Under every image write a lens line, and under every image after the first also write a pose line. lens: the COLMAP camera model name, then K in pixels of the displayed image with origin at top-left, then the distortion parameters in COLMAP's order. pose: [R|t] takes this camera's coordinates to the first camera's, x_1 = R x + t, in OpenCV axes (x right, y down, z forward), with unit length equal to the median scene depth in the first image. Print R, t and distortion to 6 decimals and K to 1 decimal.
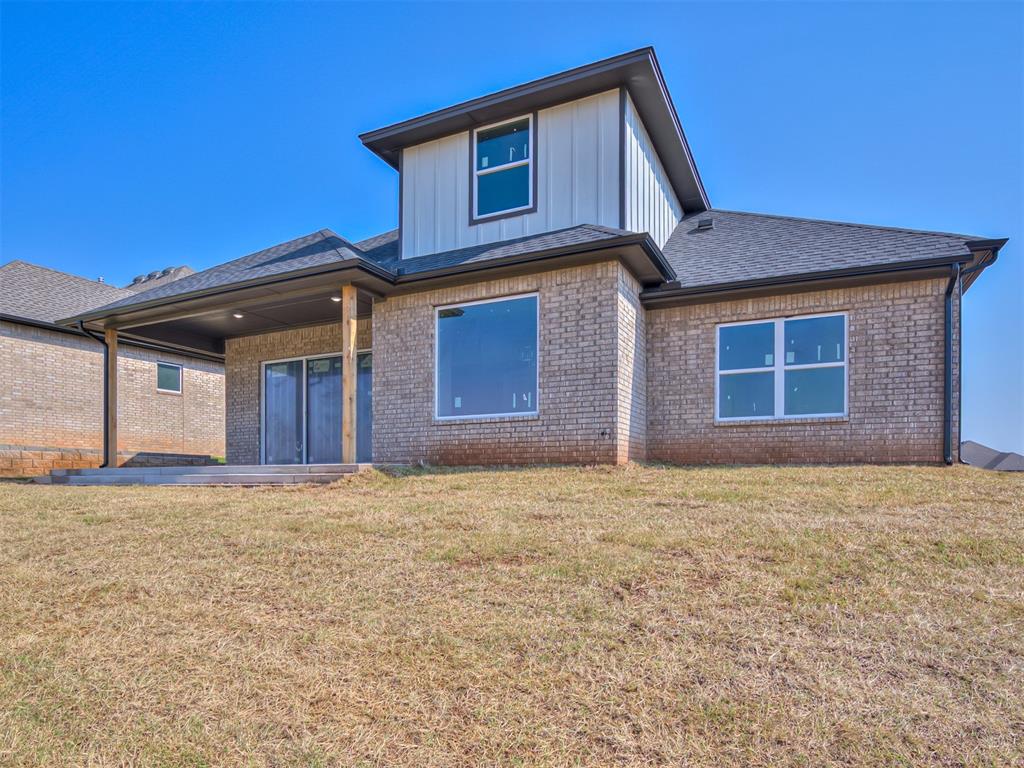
lens RADIAL K [[622.4, 0, 511.1], [0, 622.4, 480.7], [0, 0, 1]] dist [-0.001979, -0.000344]
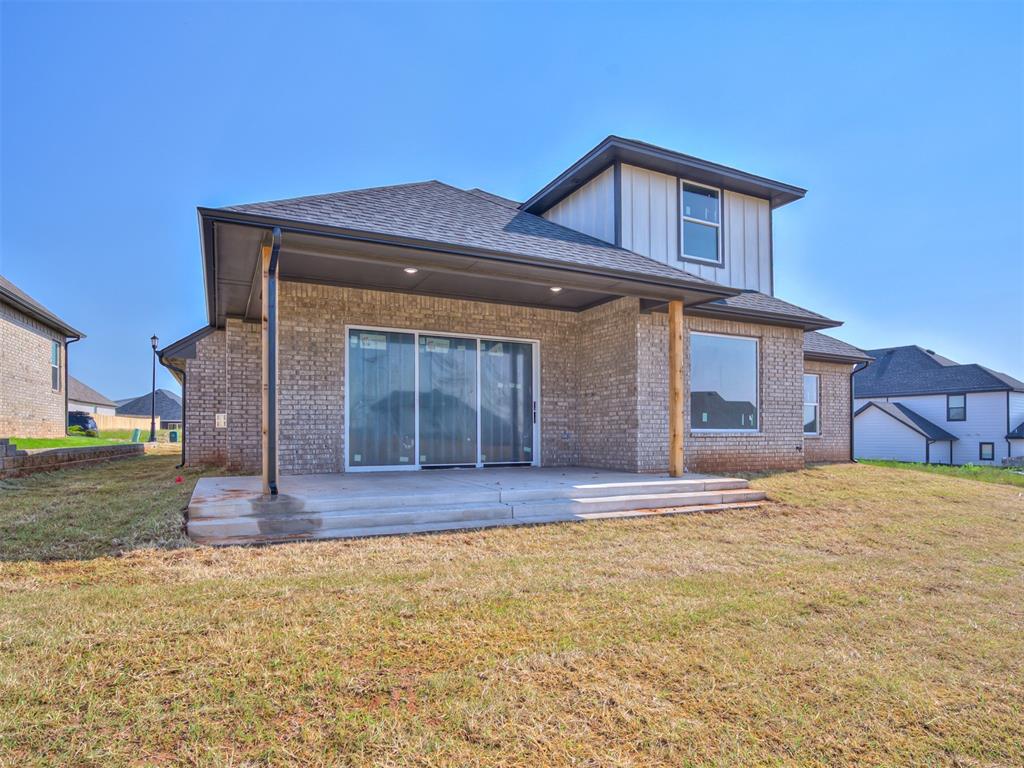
lens RADIAL K [[570.3, 0, 506.1], [0, 570.3, 420.6], [0, 0, 1]] dist [0.000075, -0.000061]
pose [[0.626993, 0.021645, 0.778724, -1.099666], [-0.008269, 0.999743, -0.021131, -0.090858], [-0.778981, 0.006809, 0.627011, 0.600044]]
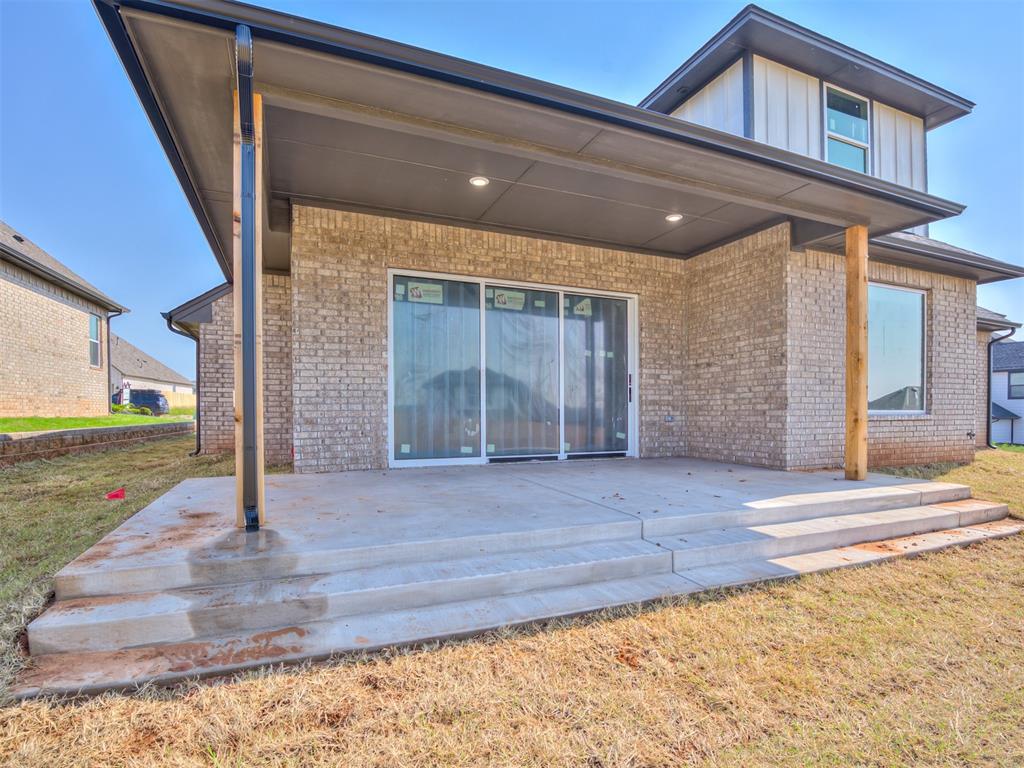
lens RADIAL K [[501.6, 0, 516.3], [0, 501.6, 408.6], [0, 0, 1]] dist [-0.001480, -0.000372]
pose [[0.663133, 0.006494, 0.748473, -0.893940], [-0.009878, 0.999951, 0.000076, -0.097553], [-0.748436, -0.007444, 0.663165, 0.866386]]
